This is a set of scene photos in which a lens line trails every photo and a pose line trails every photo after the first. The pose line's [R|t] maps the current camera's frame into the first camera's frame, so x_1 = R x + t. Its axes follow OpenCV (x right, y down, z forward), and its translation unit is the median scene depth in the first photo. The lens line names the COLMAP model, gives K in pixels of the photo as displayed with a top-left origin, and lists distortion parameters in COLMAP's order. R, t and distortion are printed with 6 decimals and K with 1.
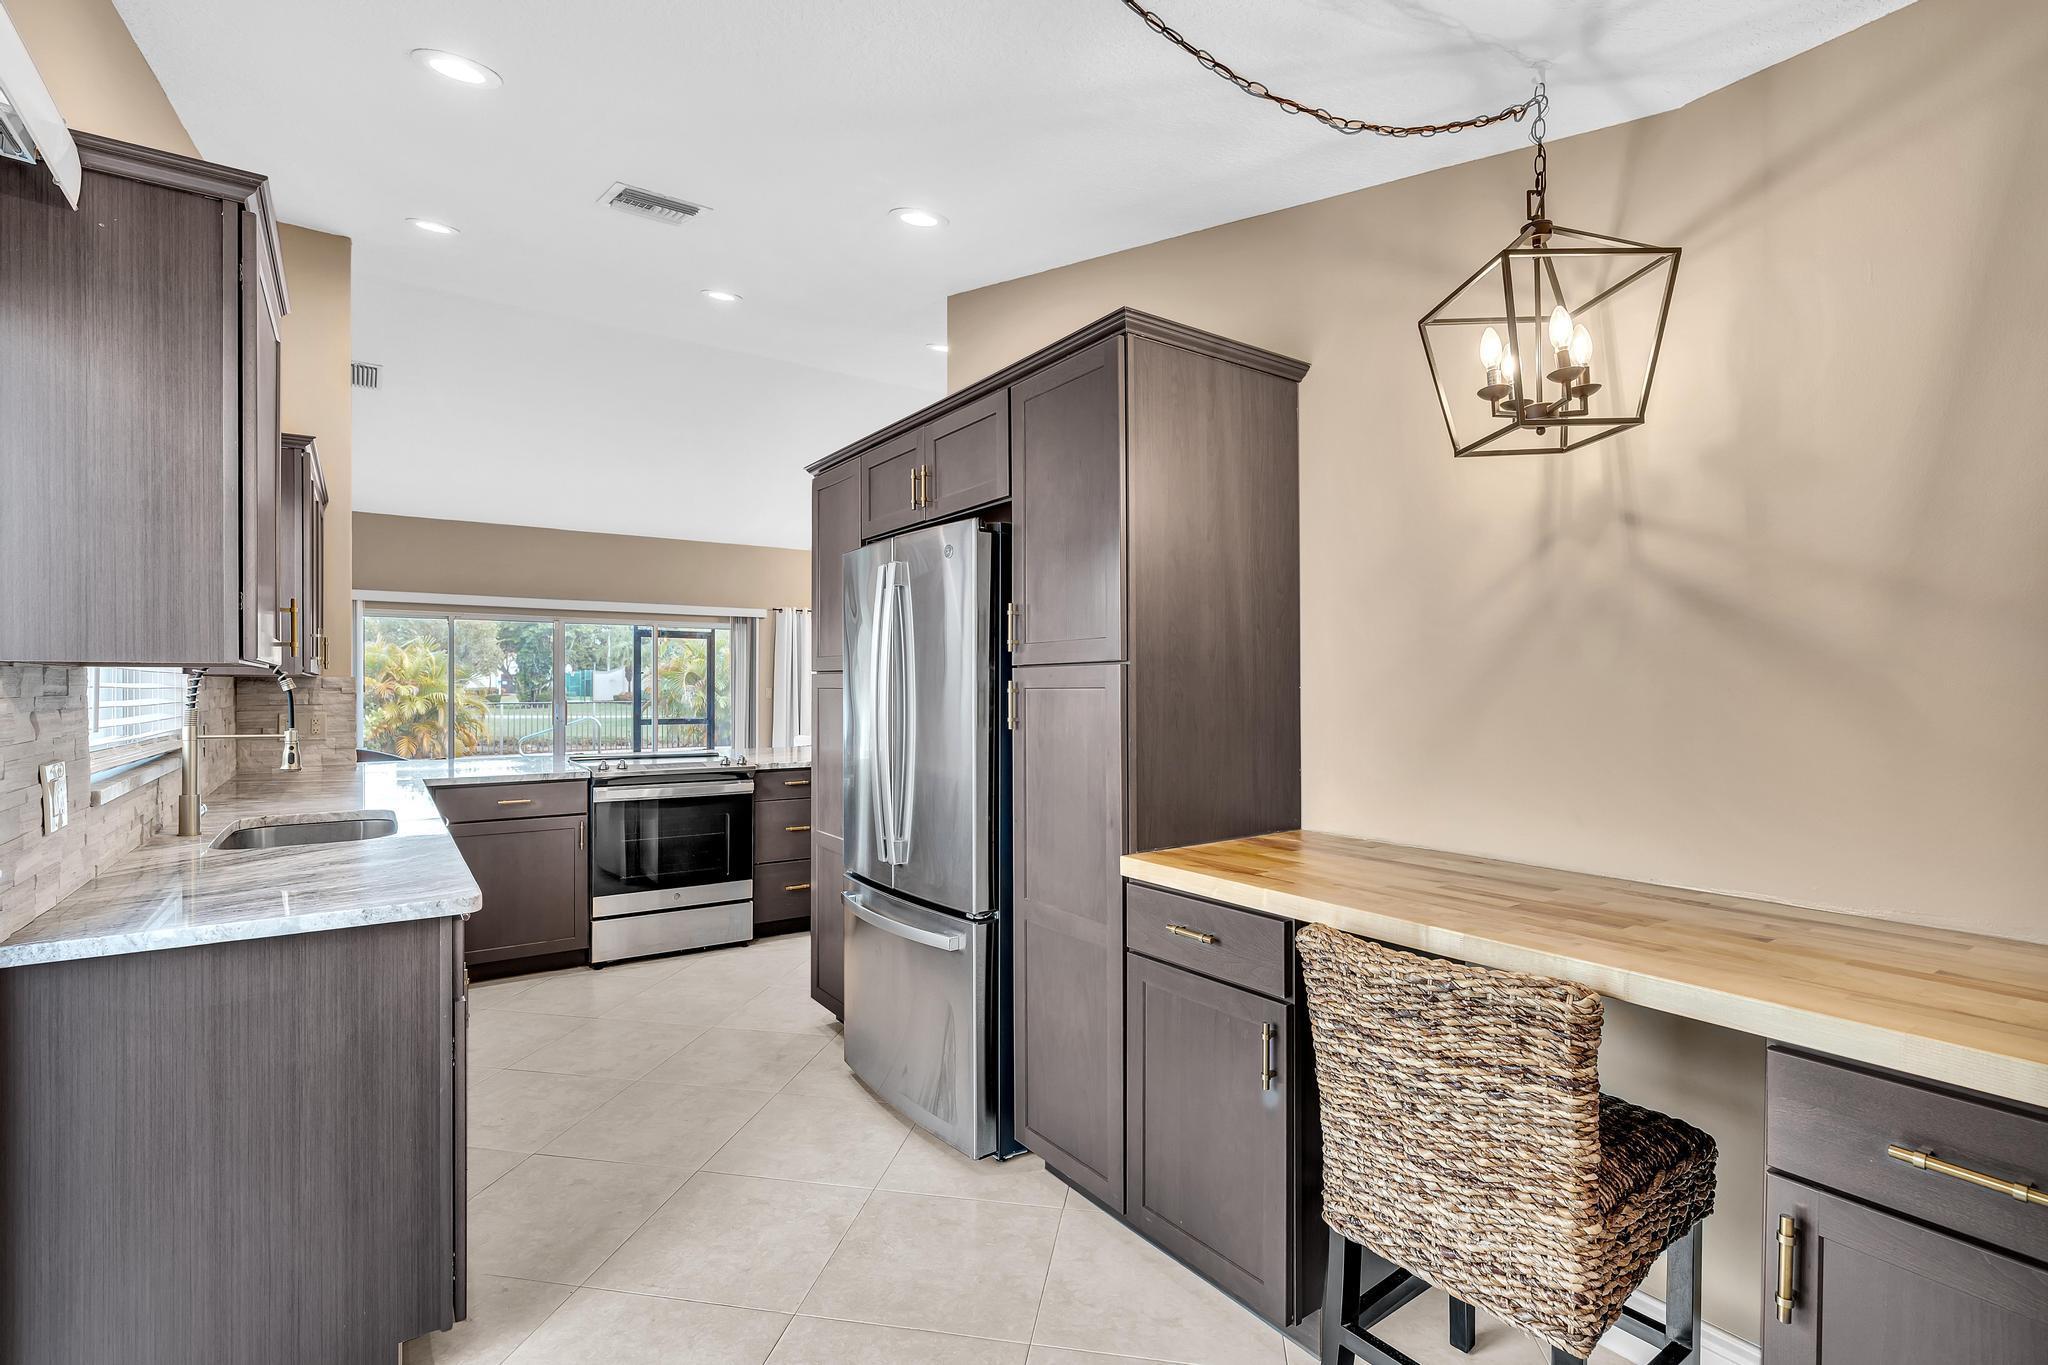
lens RADIAL K [[941.7, 0, 1025.6], [0, 941.7, 688.9], [0, 0, 1]] dist [-0.003594, 0.001058]
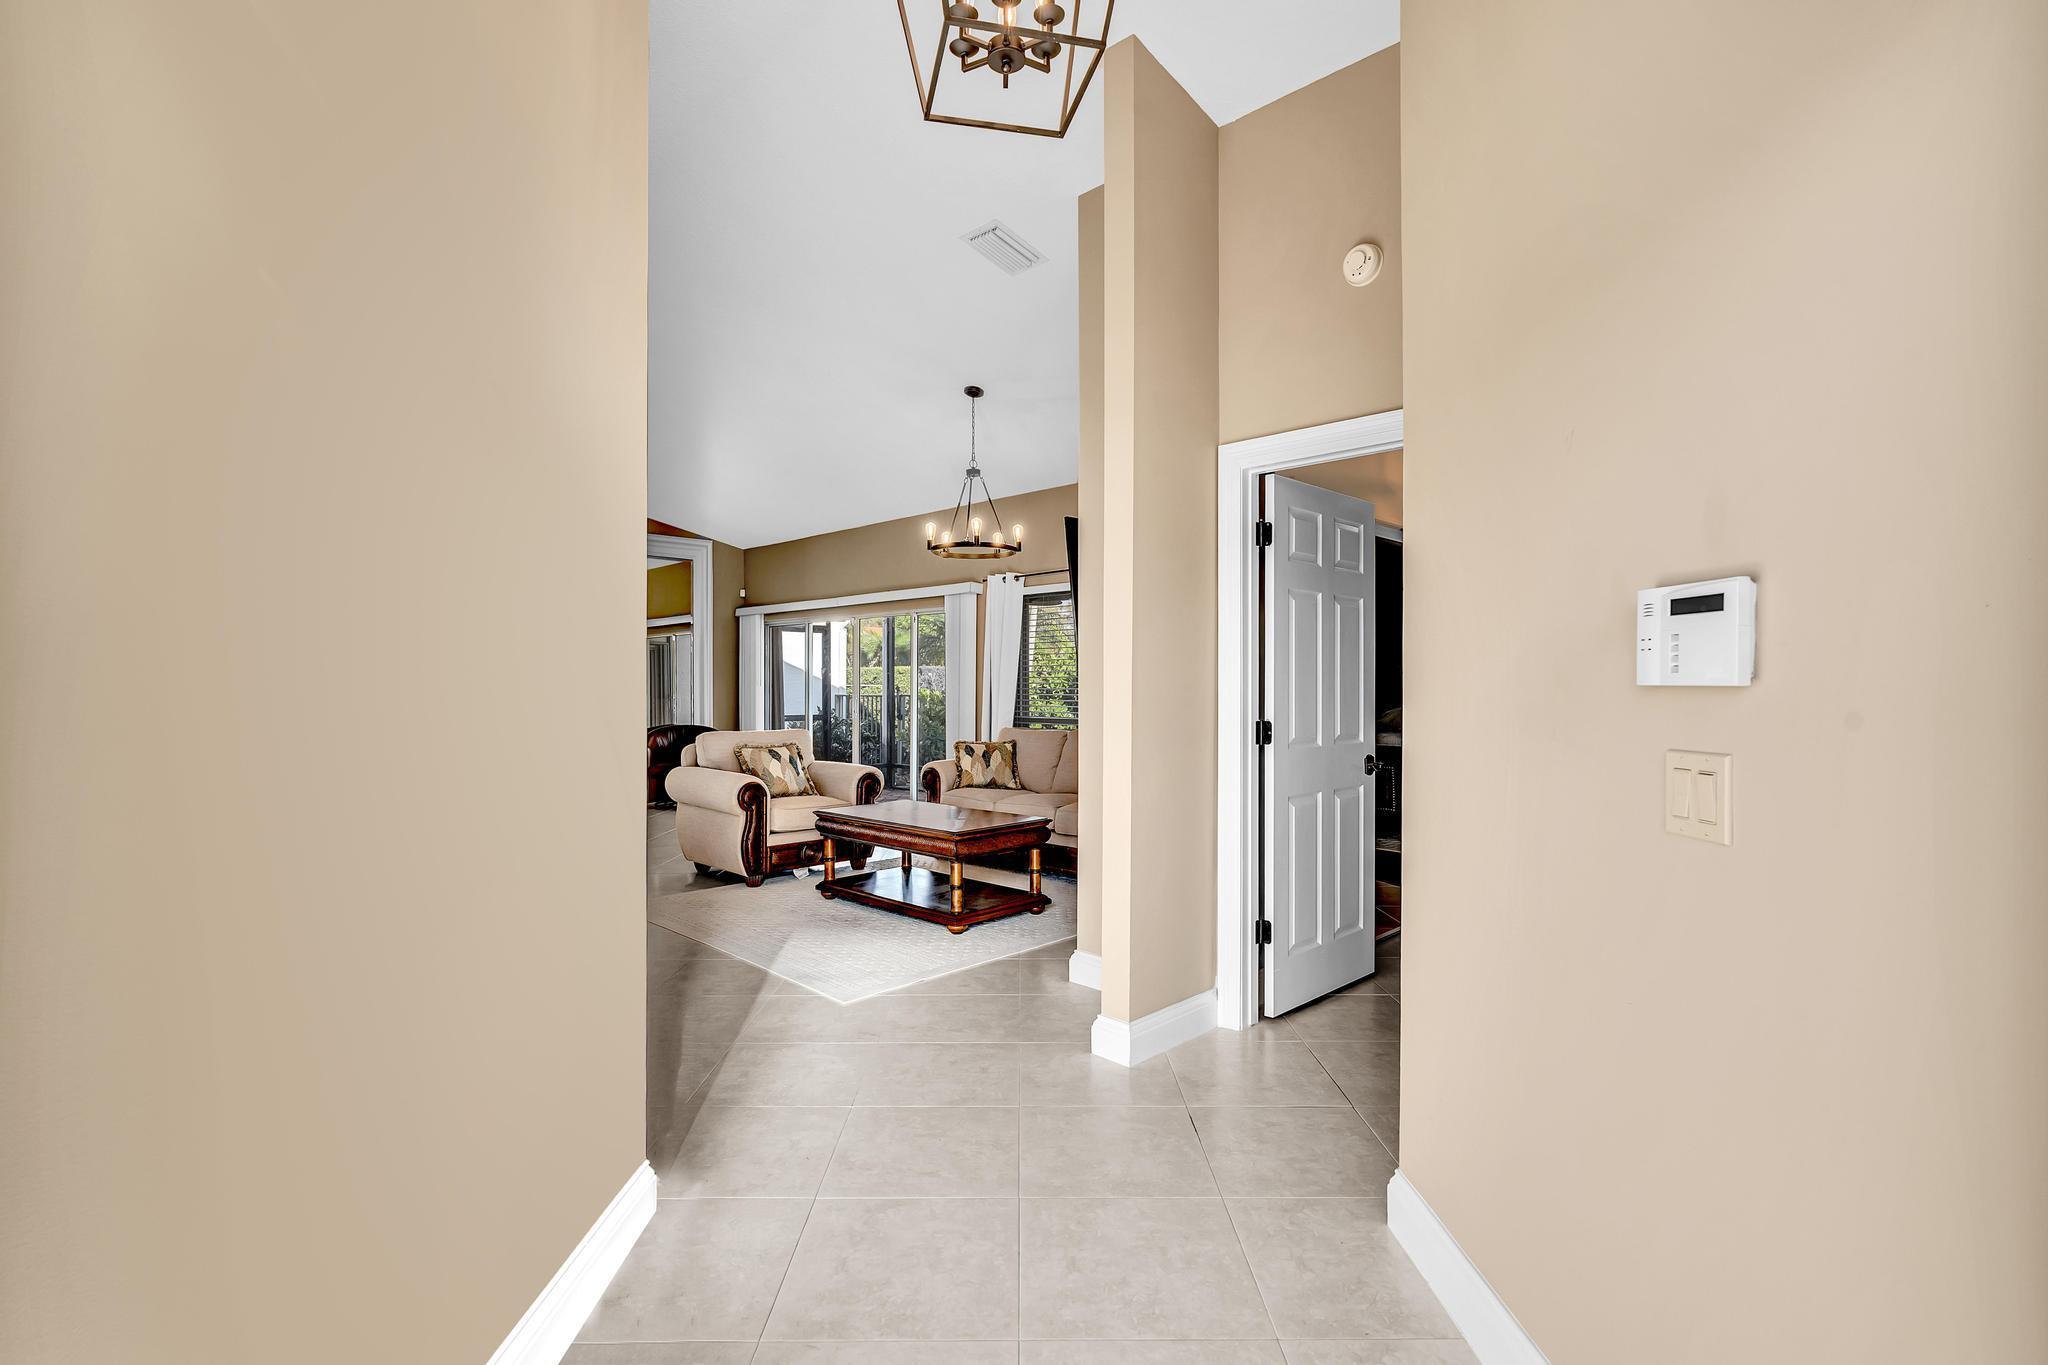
lens RADIAL K [[946.8, 0, 1024.0], [0, 946.8, 682.5], [0, 0, 1]] dist [-0.001591, 0.000197]
pose [[0.170914, -0.002909, -0.985282, 0.302400], [-0.005512, 0.999977, -0.003909, 0.001324], [0.985271, 0.006099, 0.170894, 0.538961]]
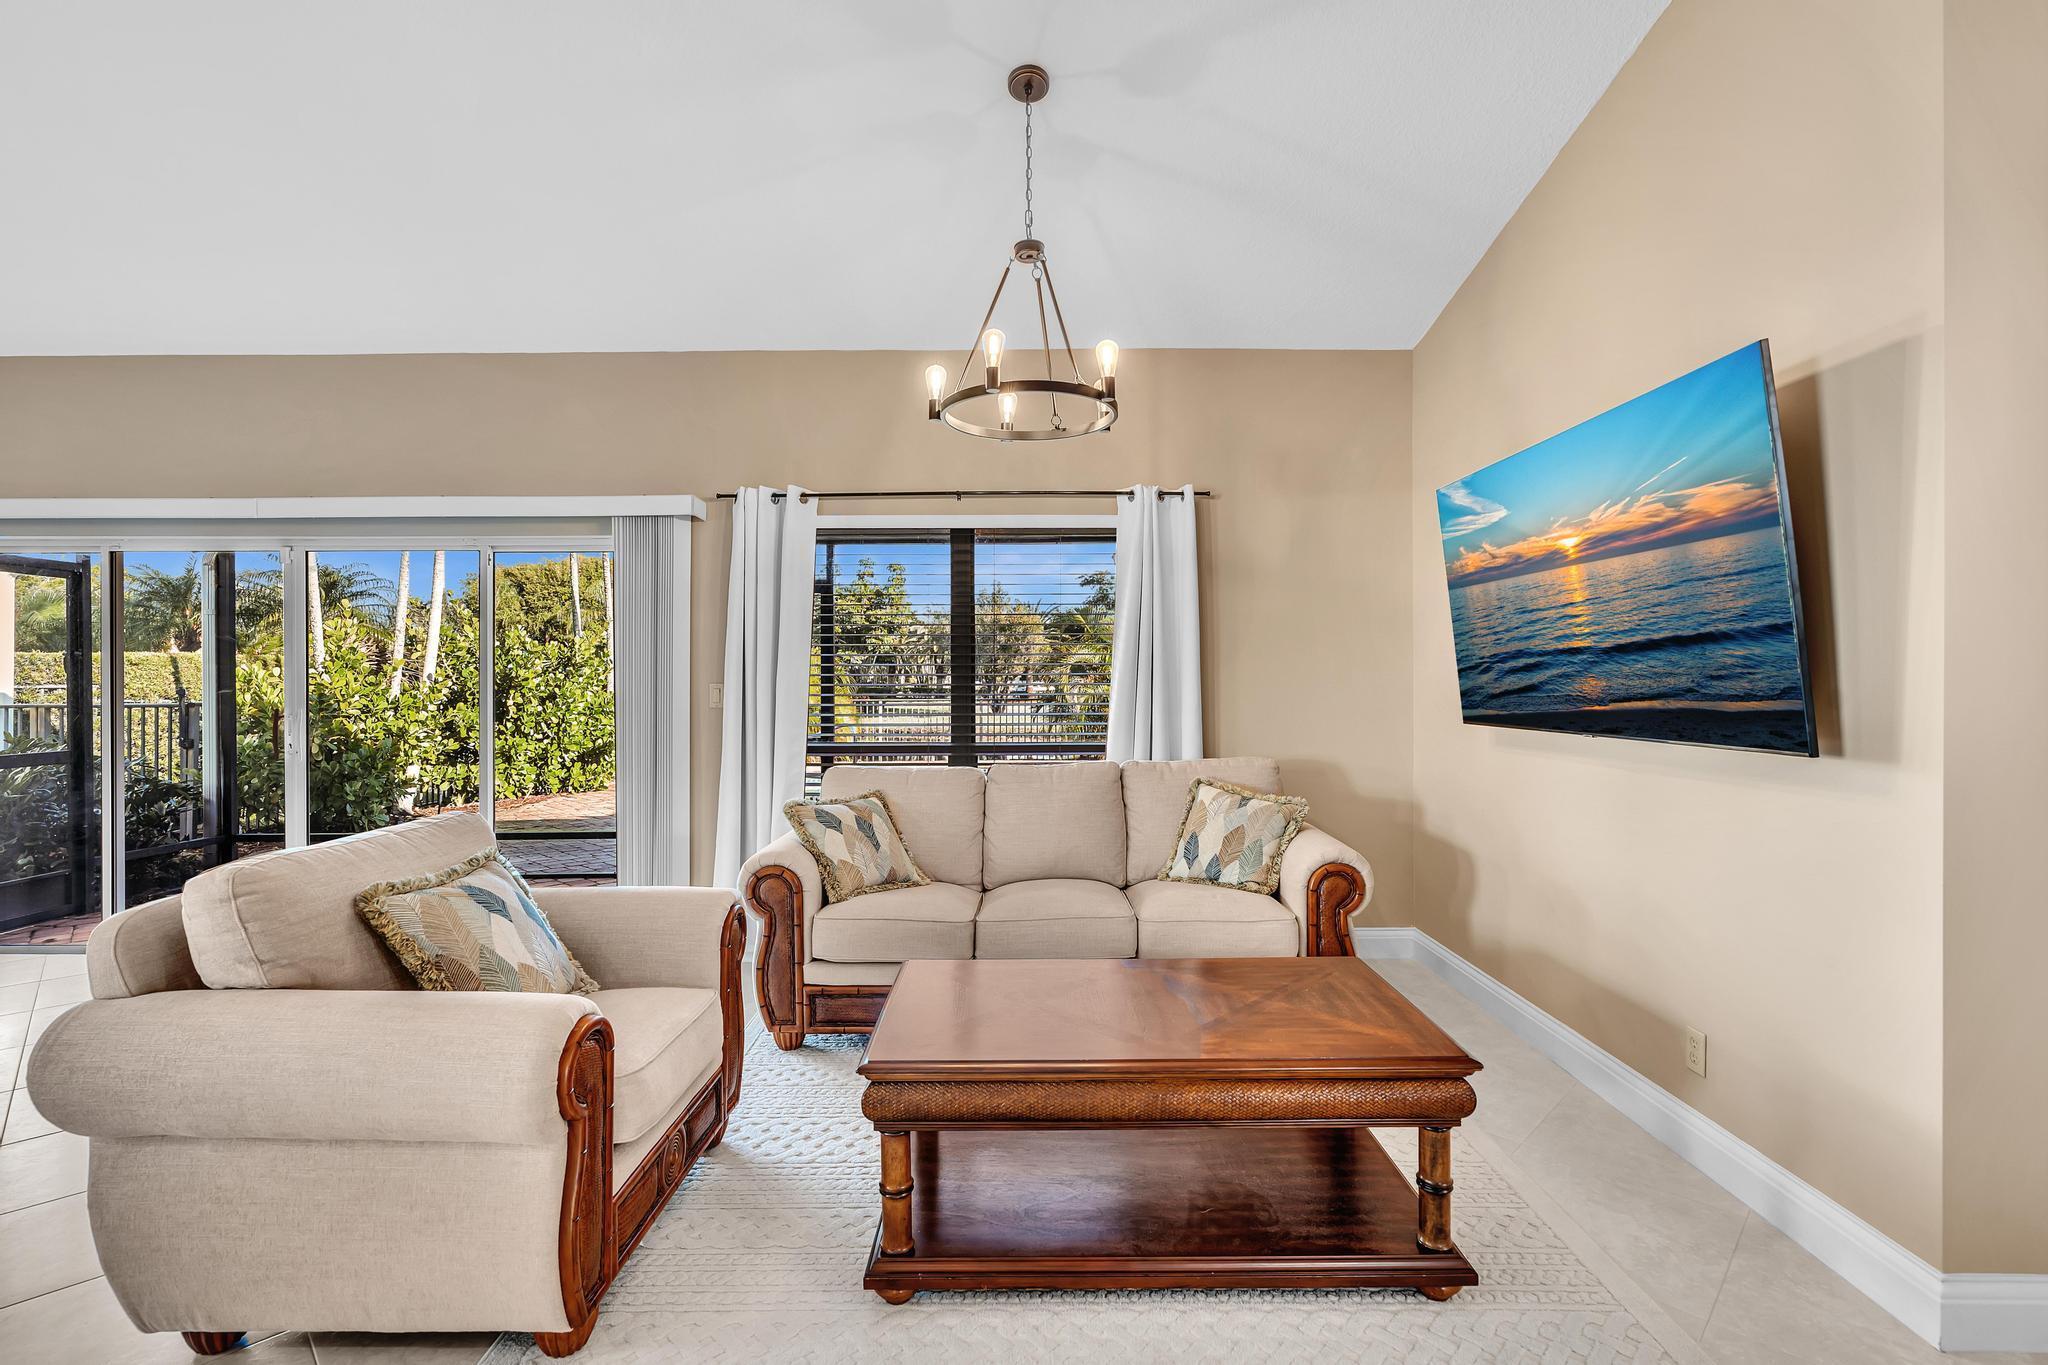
lens RADIAL K [[927.8, 0, 1024.0], [0, 927.8, 682.5], [0, 0, 1]] dist [-0.004021, 0.000115]
pose [[0.811124, -0.000066, -0.584875, 0.050093], [0.000274, 1.000000, 0.000267, -0.000878], [0.584875, -0.000377, 0.811123, 0.445824]]
